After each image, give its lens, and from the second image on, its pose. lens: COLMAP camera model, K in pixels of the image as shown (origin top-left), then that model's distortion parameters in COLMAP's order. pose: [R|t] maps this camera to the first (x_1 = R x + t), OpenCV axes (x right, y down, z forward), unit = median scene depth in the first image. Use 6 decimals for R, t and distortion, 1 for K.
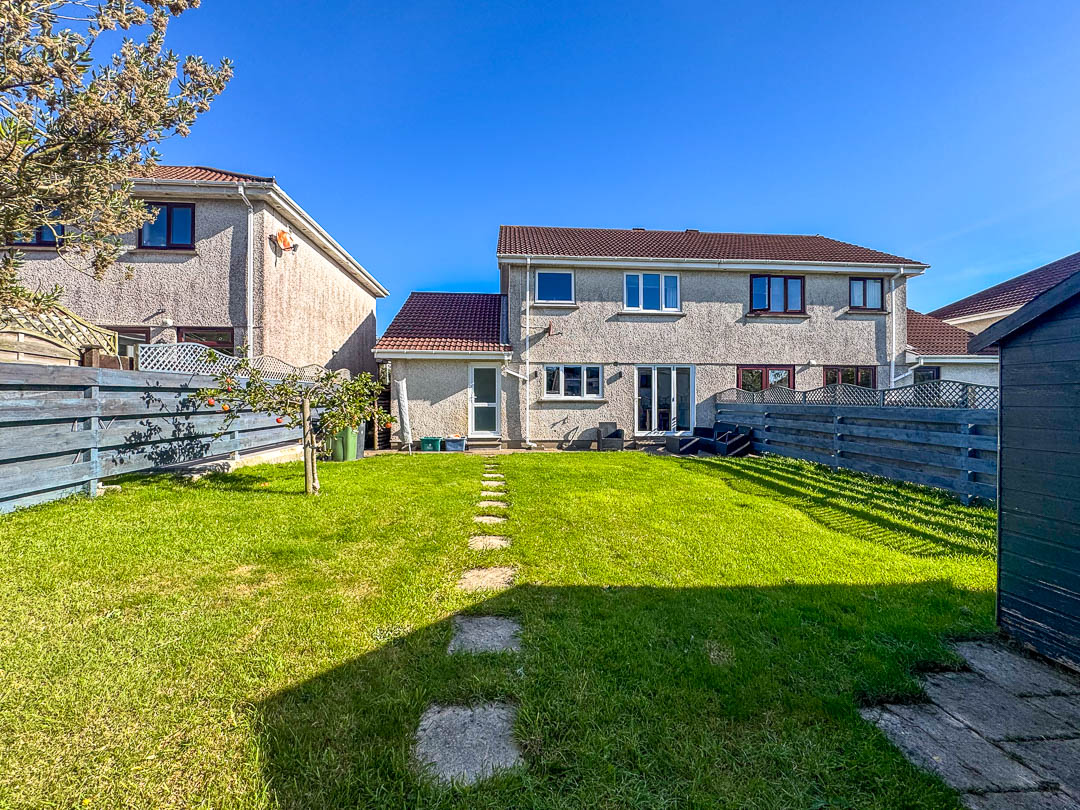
lens RADIAL K [[444.3, 0, 541.2], [0, 444.3, 402.3], [0, 0, 1]] dist [-0.001882, -0.000009]
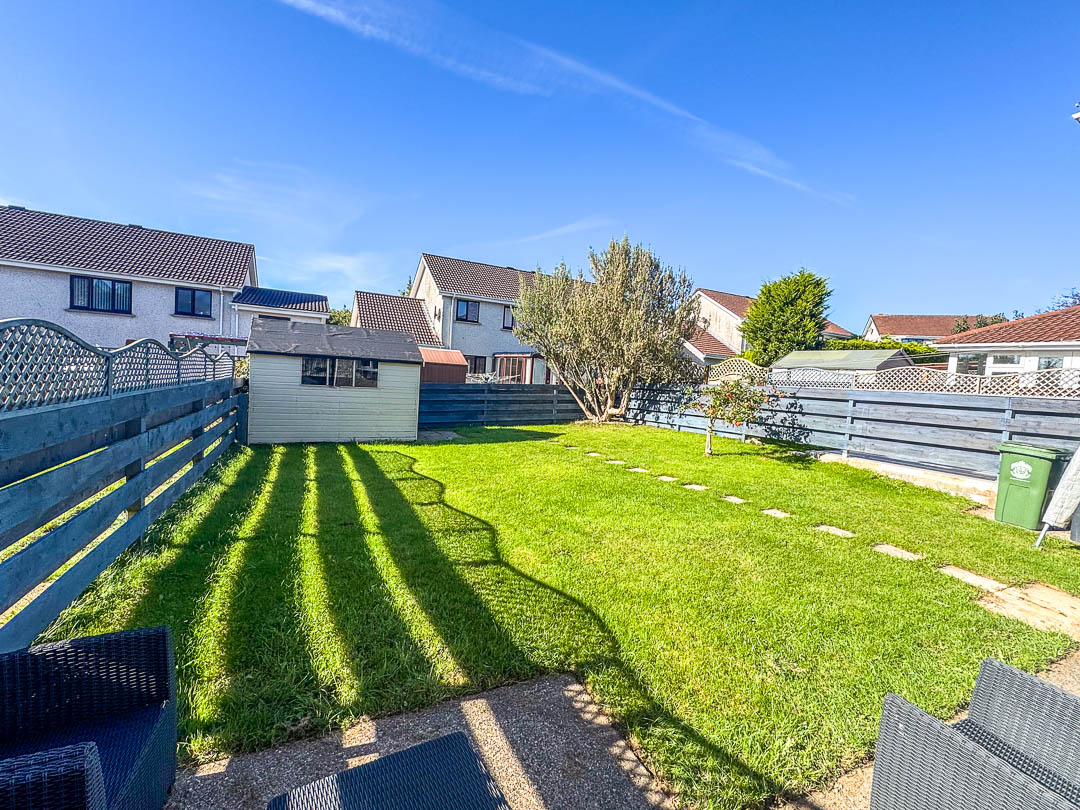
lens RADIAL K [[471.4, 0, 540.0], [0, 471.4, 405.0], [0, 0, 1]] dist [-0.003143, -0.000219]
pose [[-0.934723, -0.039024, -0.353228, 0.642771], [-0.066838, 0.995519, 0.066888, -0.050999], [0.349035, 0.086131, -0.933143, 2.264717]]
